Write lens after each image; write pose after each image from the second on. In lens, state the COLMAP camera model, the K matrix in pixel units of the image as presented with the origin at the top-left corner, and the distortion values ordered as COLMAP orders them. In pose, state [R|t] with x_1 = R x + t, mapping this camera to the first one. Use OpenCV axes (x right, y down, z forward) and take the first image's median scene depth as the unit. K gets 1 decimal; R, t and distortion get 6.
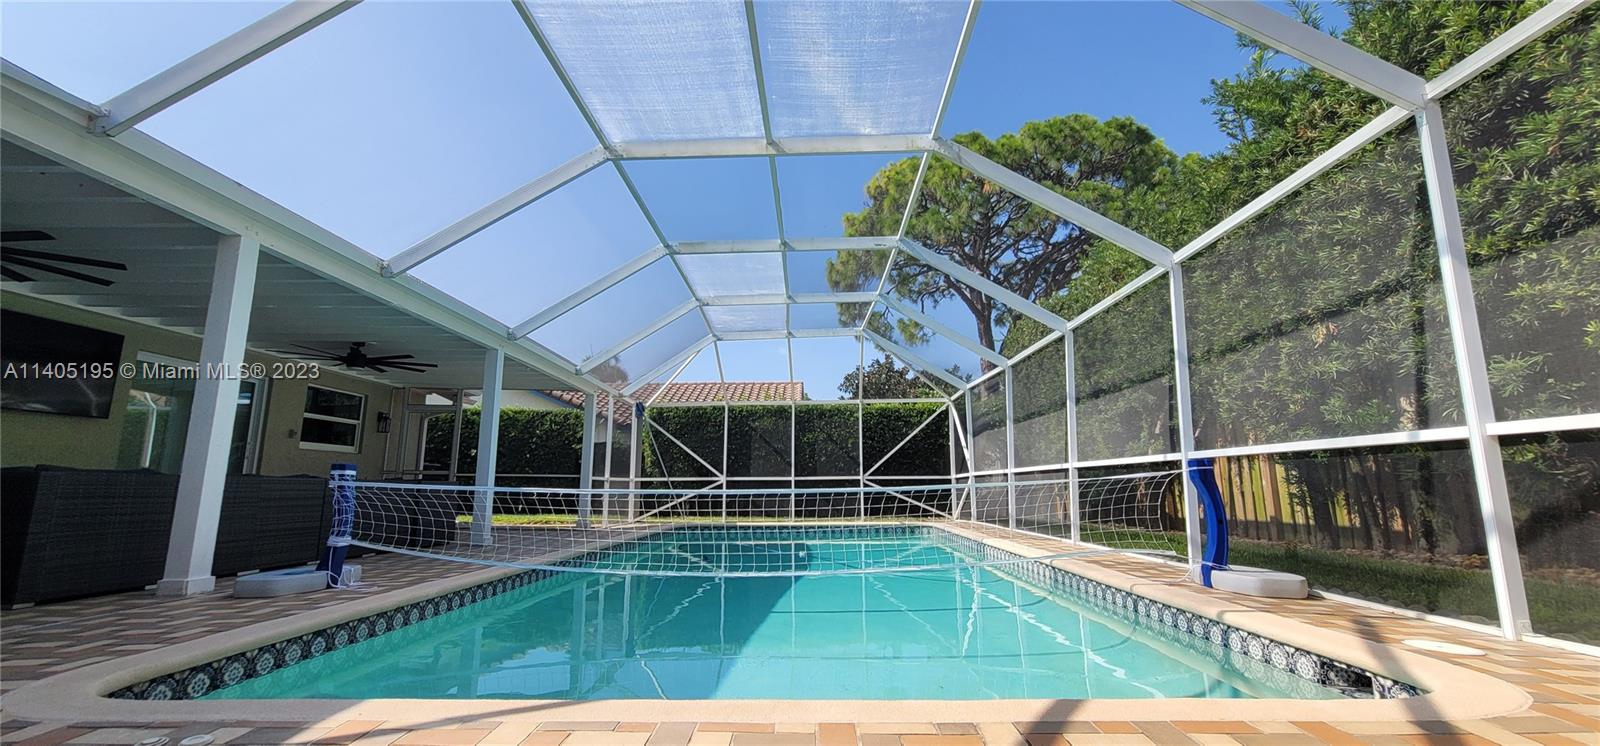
lens RADIAL K [[658.7, 0, 801.9], [0, 658.7, 369.6], [0, 0, 1]] dist [-0.011644, 0.003836]
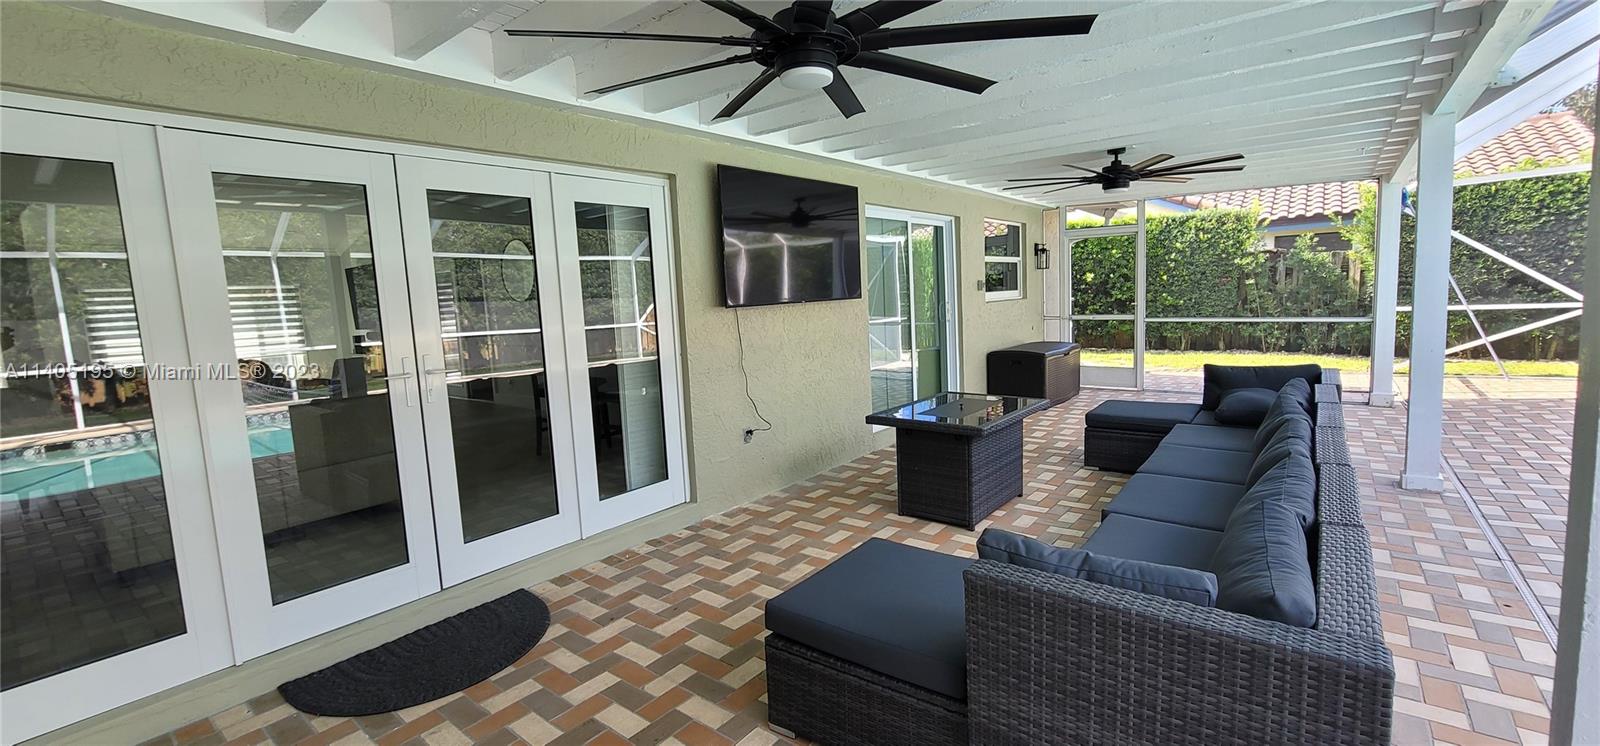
lens RADIAL K [[658.7, 0, 801.9], [0, 658.7, 369.6], [0, 0, 1]] dist [-0.011644, 0.003836]
pose [[0.794492, 0.032842, -0.606386, -0.331124], [0.153775, 0.955113, 0.253205, -0.027224], [0.587483, -0.294416, 0.753779, 0.176573]]
